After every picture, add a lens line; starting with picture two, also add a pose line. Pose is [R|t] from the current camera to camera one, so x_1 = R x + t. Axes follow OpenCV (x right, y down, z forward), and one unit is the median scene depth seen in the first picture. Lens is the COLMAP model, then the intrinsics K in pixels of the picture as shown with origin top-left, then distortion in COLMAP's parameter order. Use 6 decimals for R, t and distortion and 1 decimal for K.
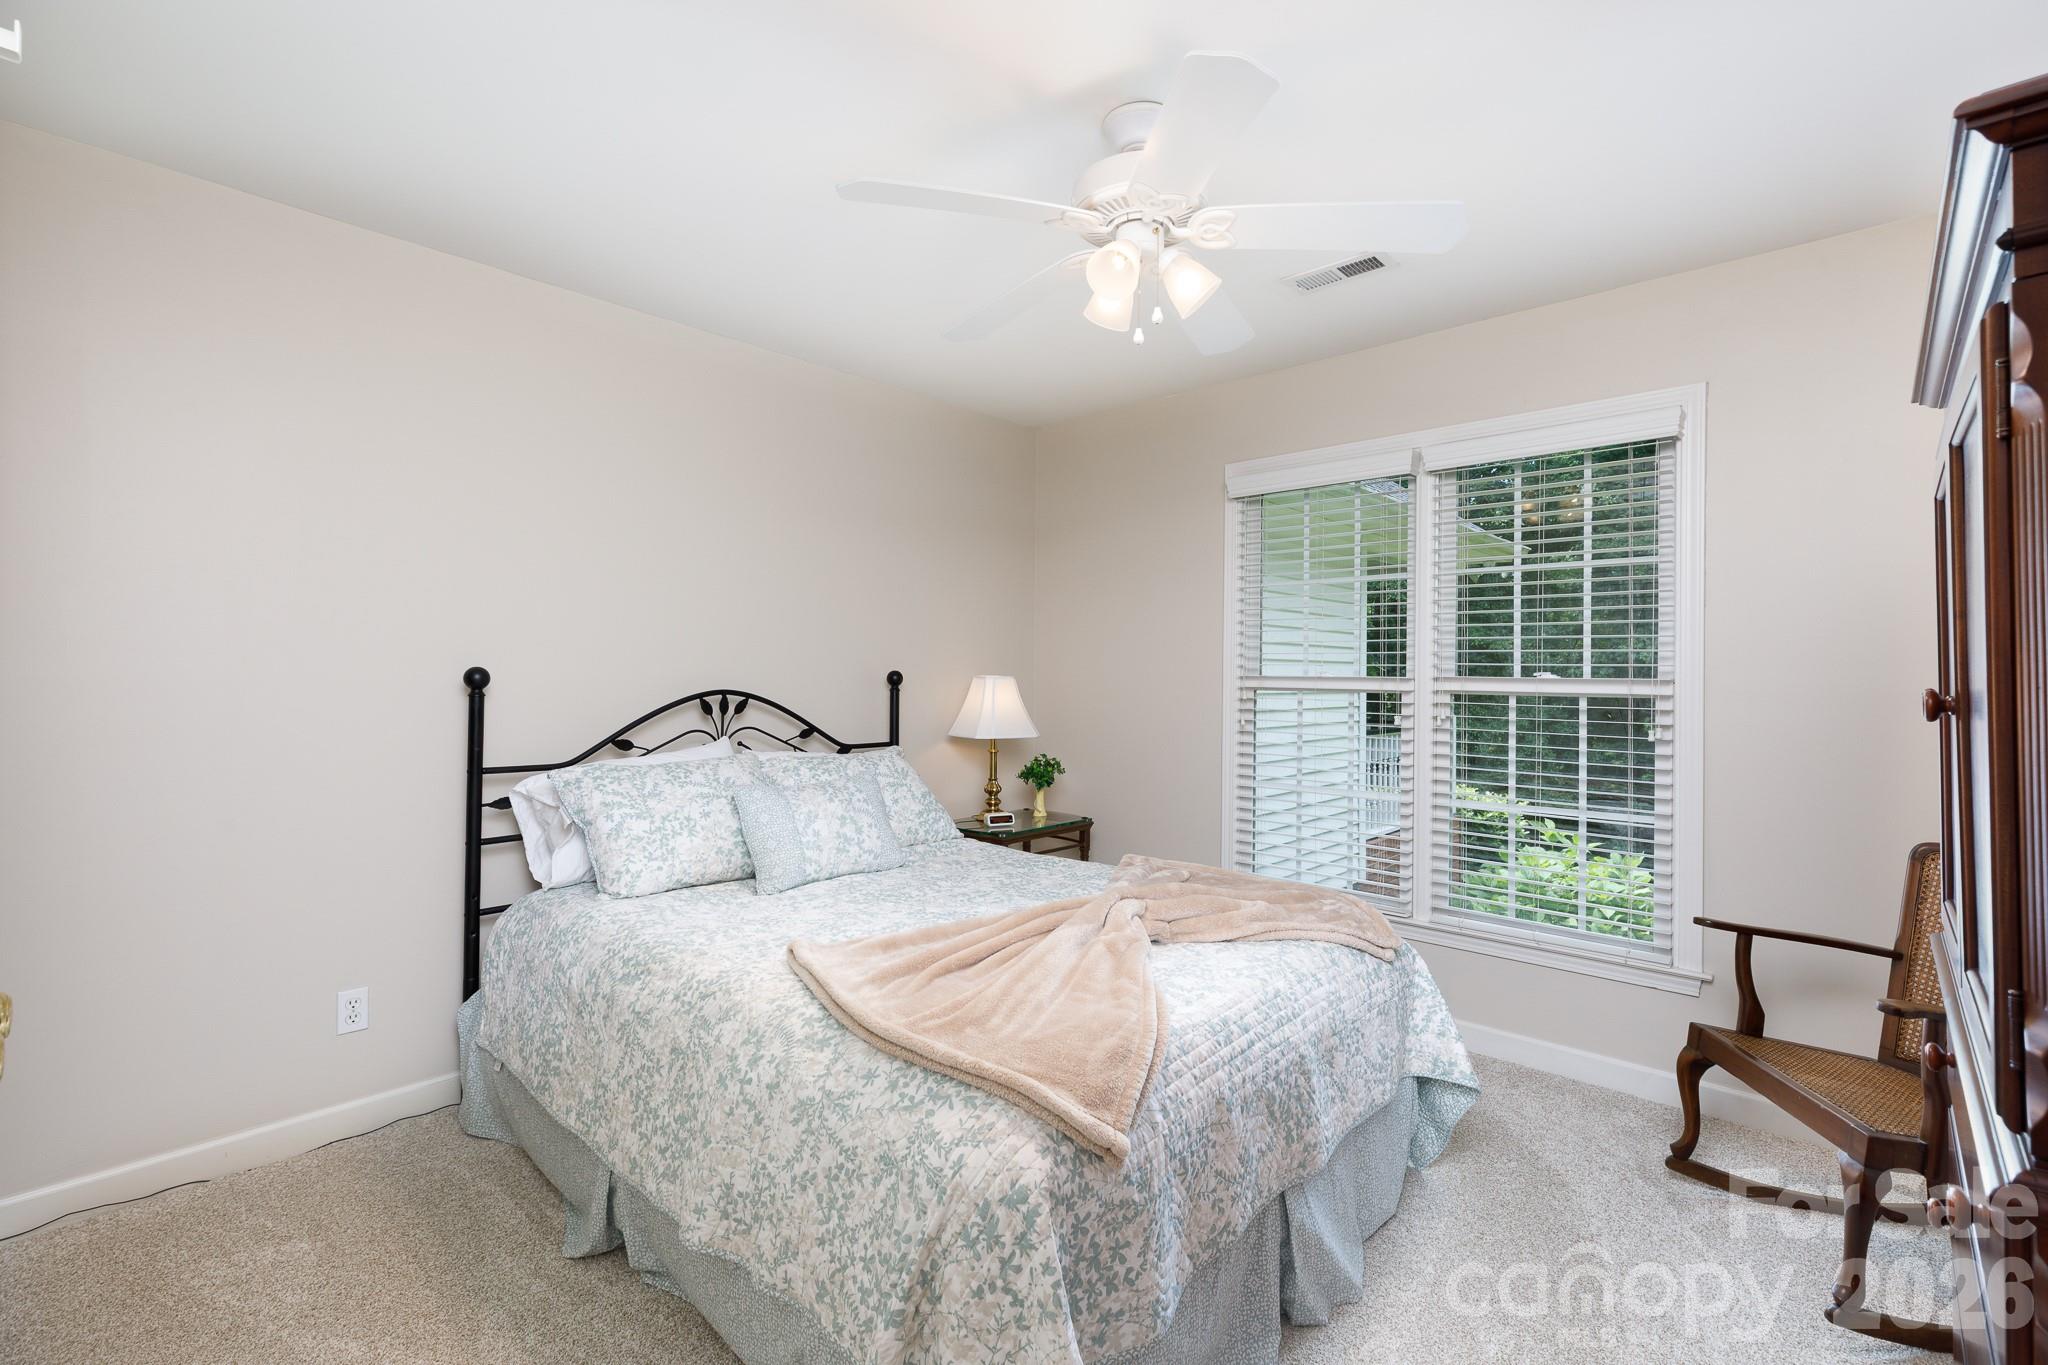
lens RADIAL K [[915.4, 0, 1019.0], [0, 915.4, 672.5], [0, 0, 1]] dist [0.003364, 0.000164]
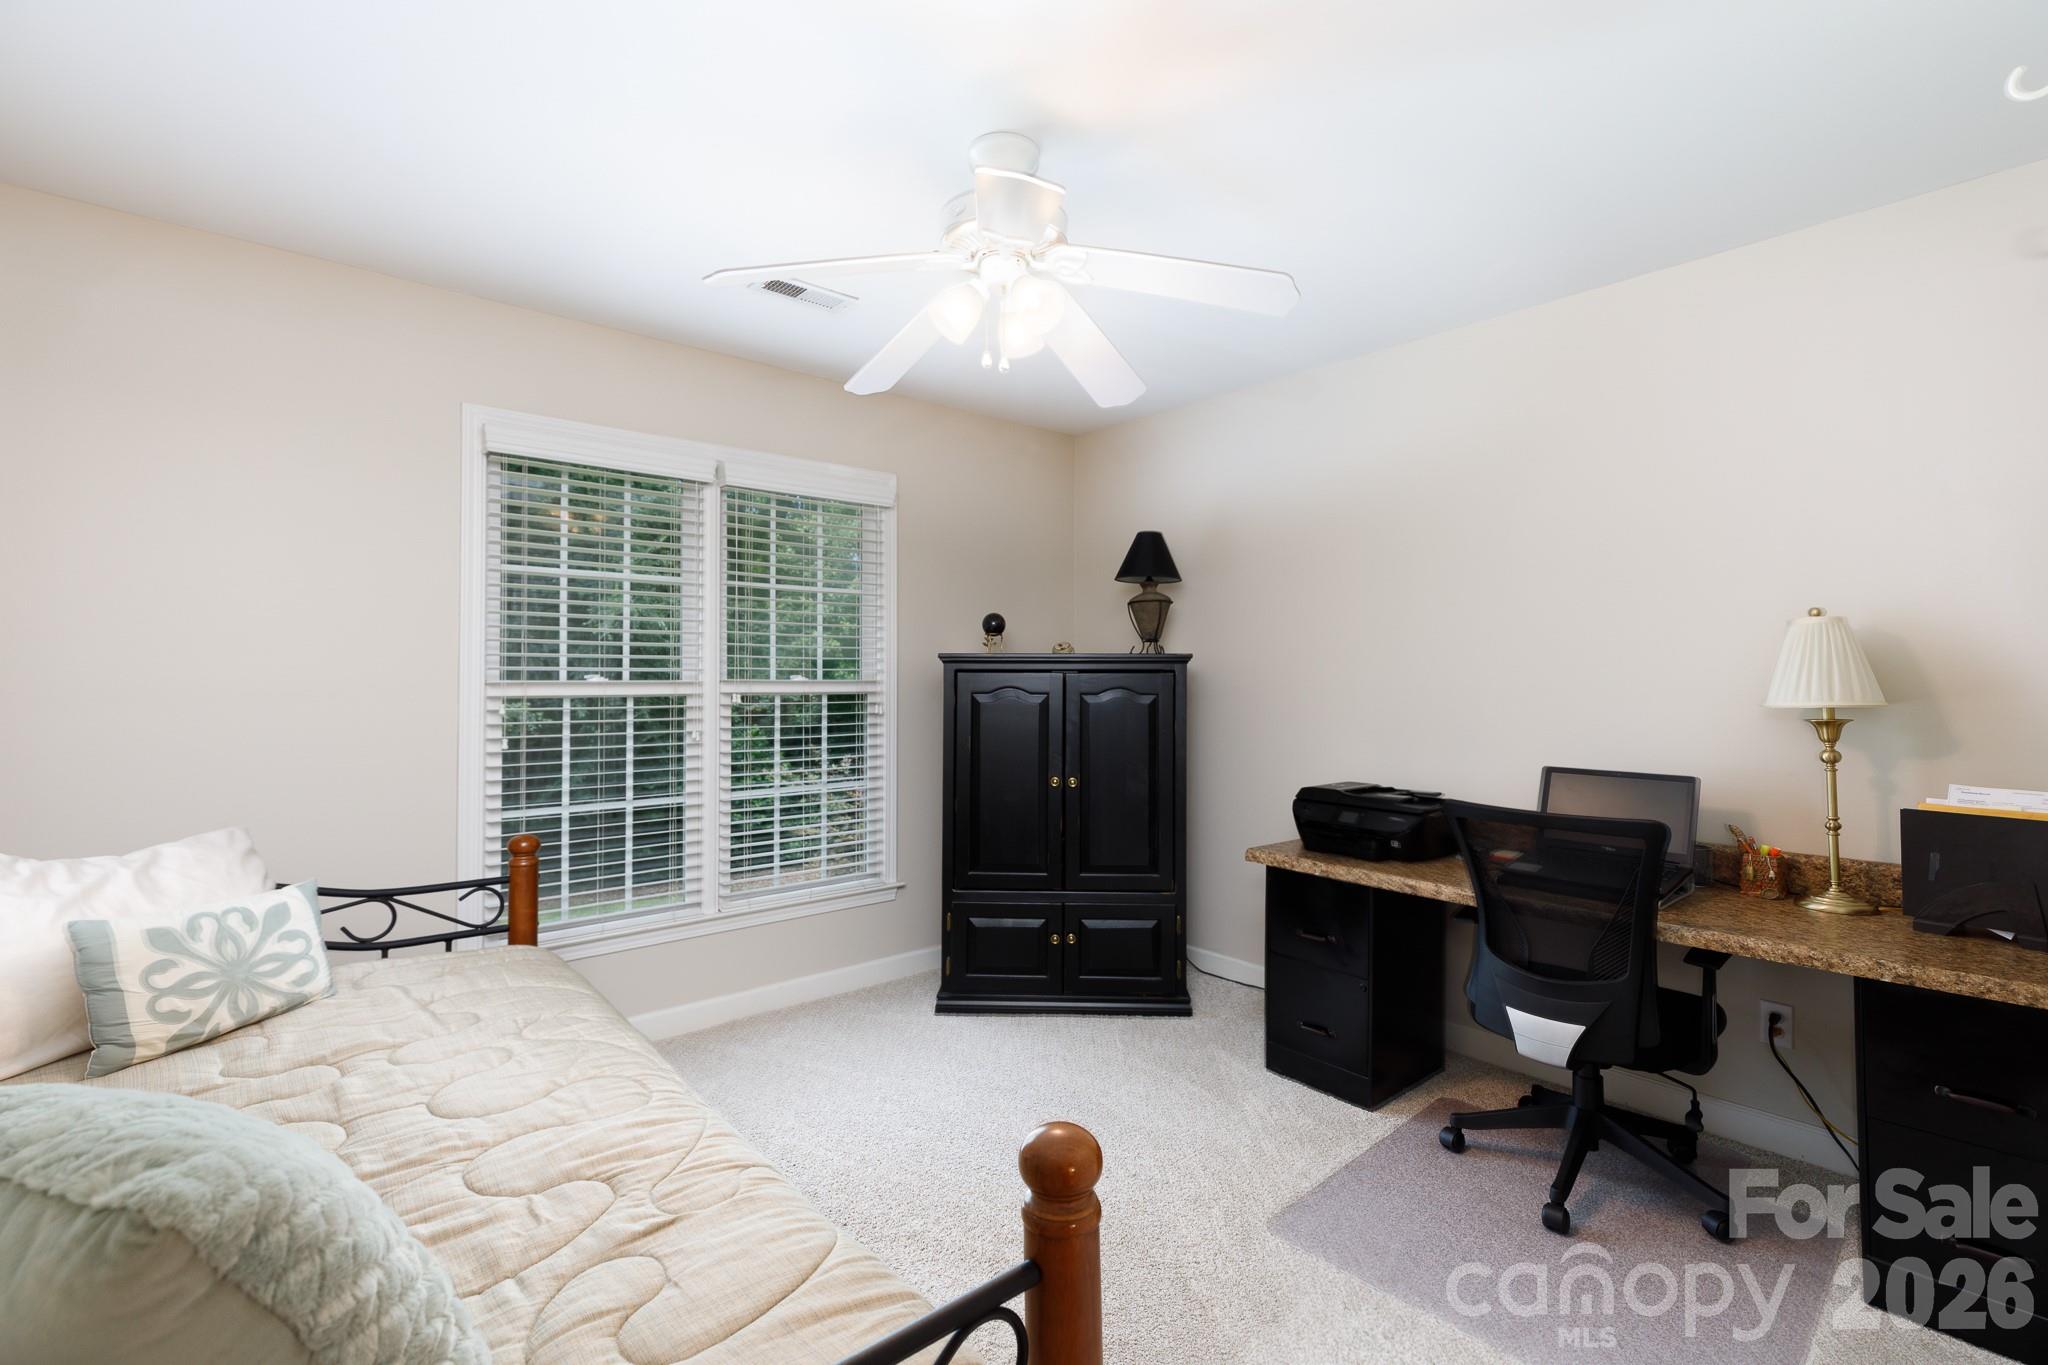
lens RADIAL K [[915.4, 0, 1029.4], [0, 915.4, 675.2], [0, 0, 1]] dist [0.003364, 0.000164]
pose [[0.092200, -0.003589, 0.995734, -0.456198], [0.003714, 0.999988, 0.003260, -0.002628], [-0.995734, 0.003397, 0.092212, 0.442514]]
